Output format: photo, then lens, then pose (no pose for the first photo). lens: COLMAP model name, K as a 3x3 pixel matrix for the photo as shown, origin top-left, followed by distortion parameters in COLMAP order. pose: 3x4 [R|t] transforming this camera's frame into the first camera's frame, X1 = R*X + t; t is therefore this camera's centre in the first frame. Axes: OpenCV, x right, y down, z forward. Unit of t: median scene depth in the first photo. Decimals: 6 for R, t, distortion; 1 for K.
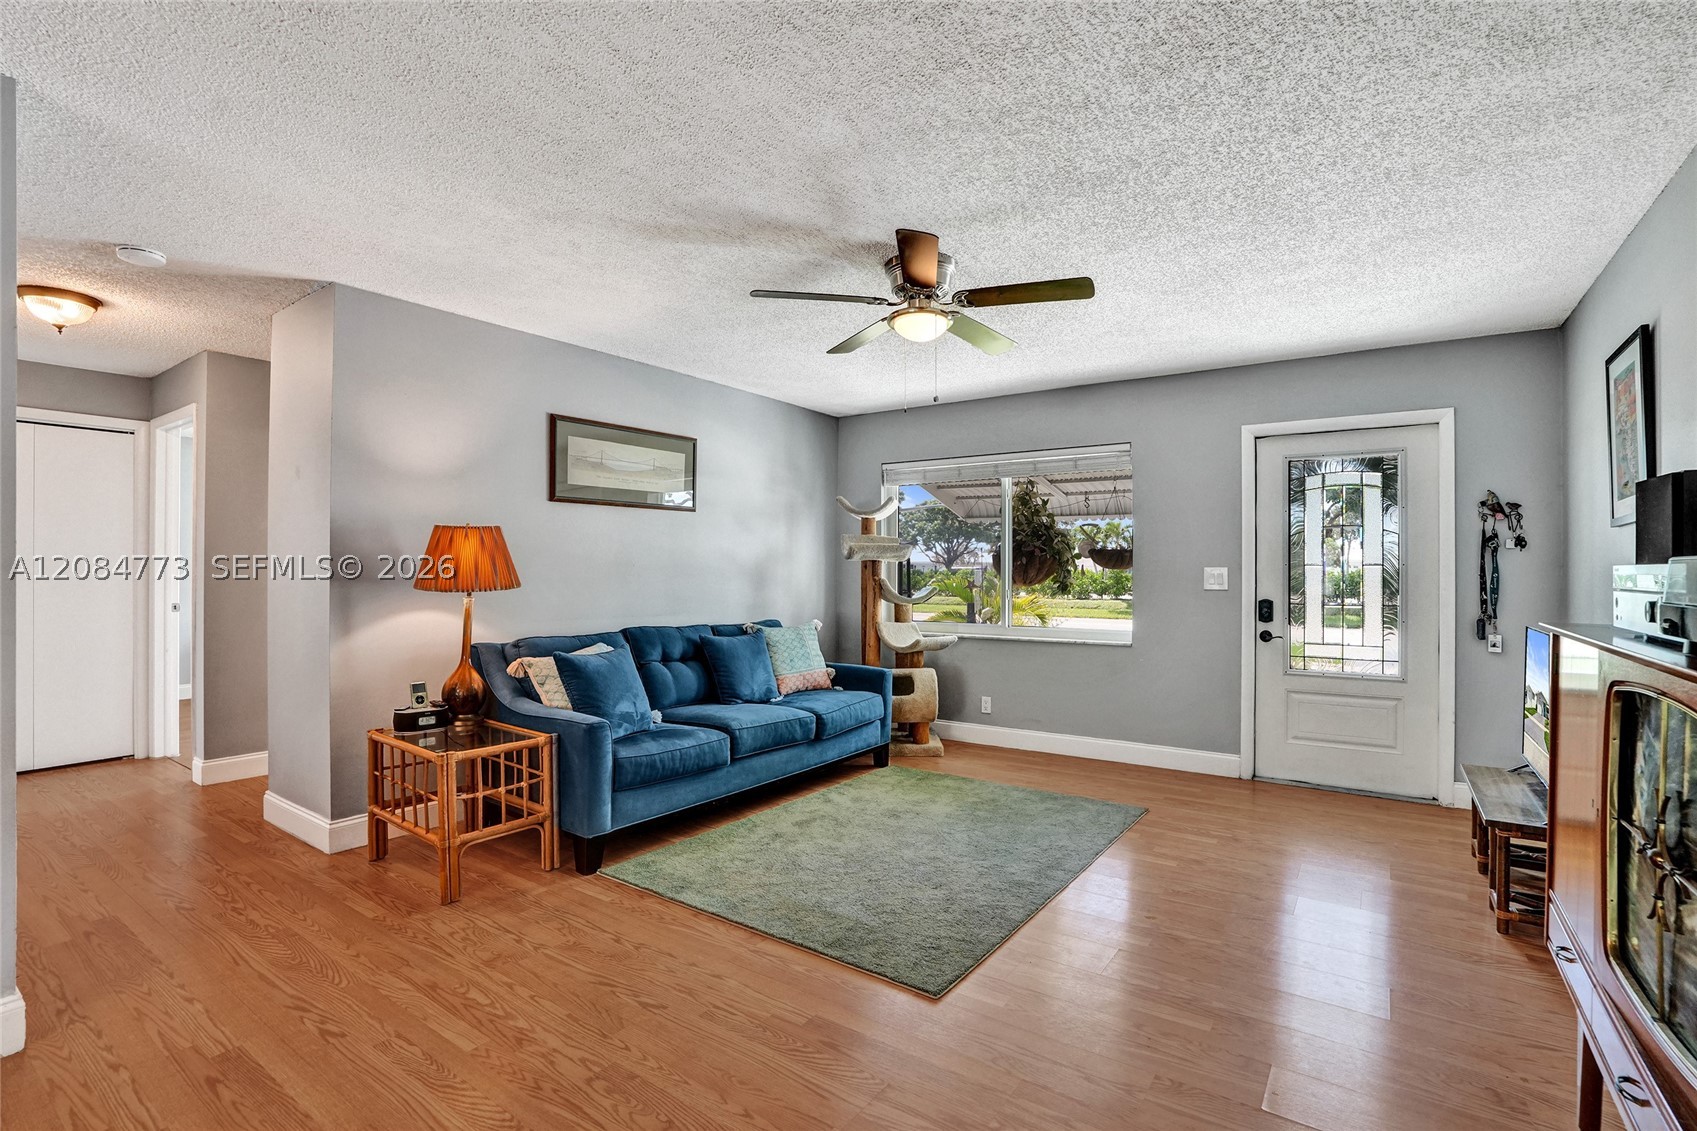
lens RADIAL K [[788.0, 0, 851.3], [0, 788.0, 560.4], [0, 0, 1]] dist [-0.061077, 0.019702]
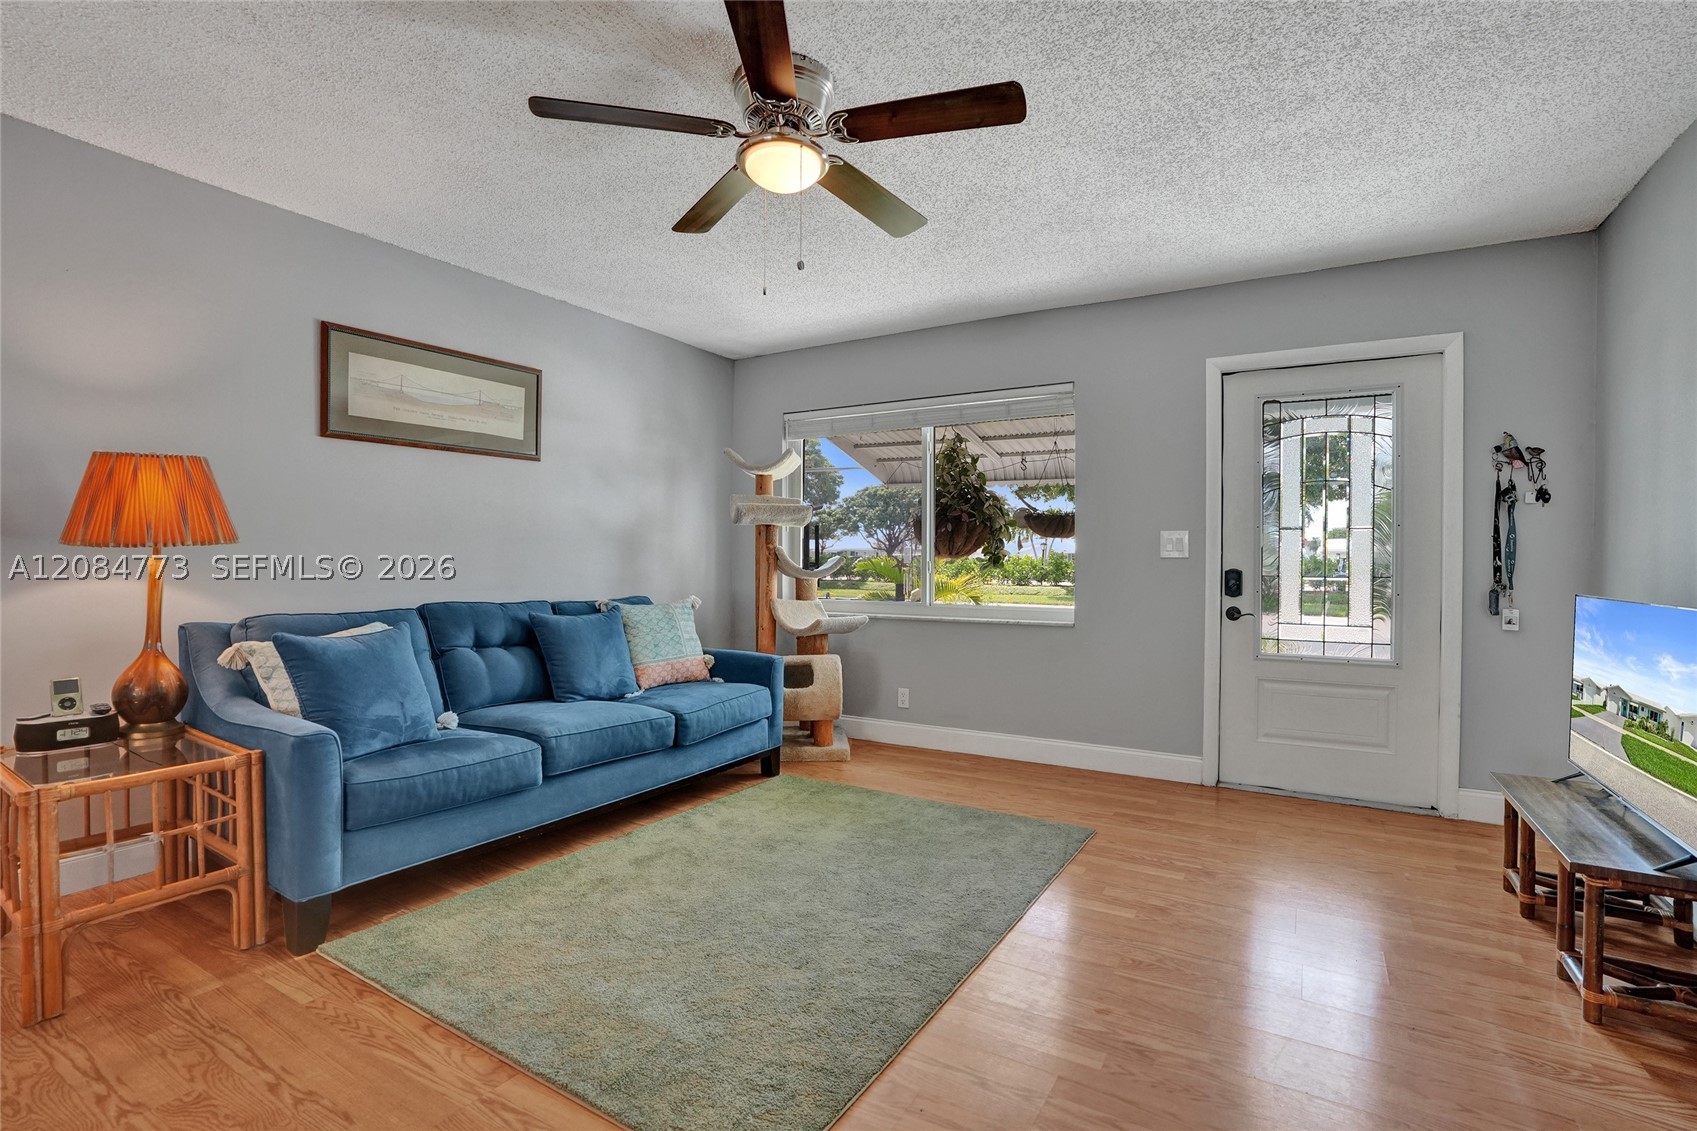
lens RADIAL K [[788.0, 0, 849.7], [0, 788.0, 560.8], [0, 0, 1]] dist [-0.061077, 0.019702]
pose [[0.997613, 0.000465, 0.069046, 0.079374], [-0.001519, 0.999883, 0.015201, 0.034498], [-0.069031, -0.015269, 0.997498, 0.233937]]
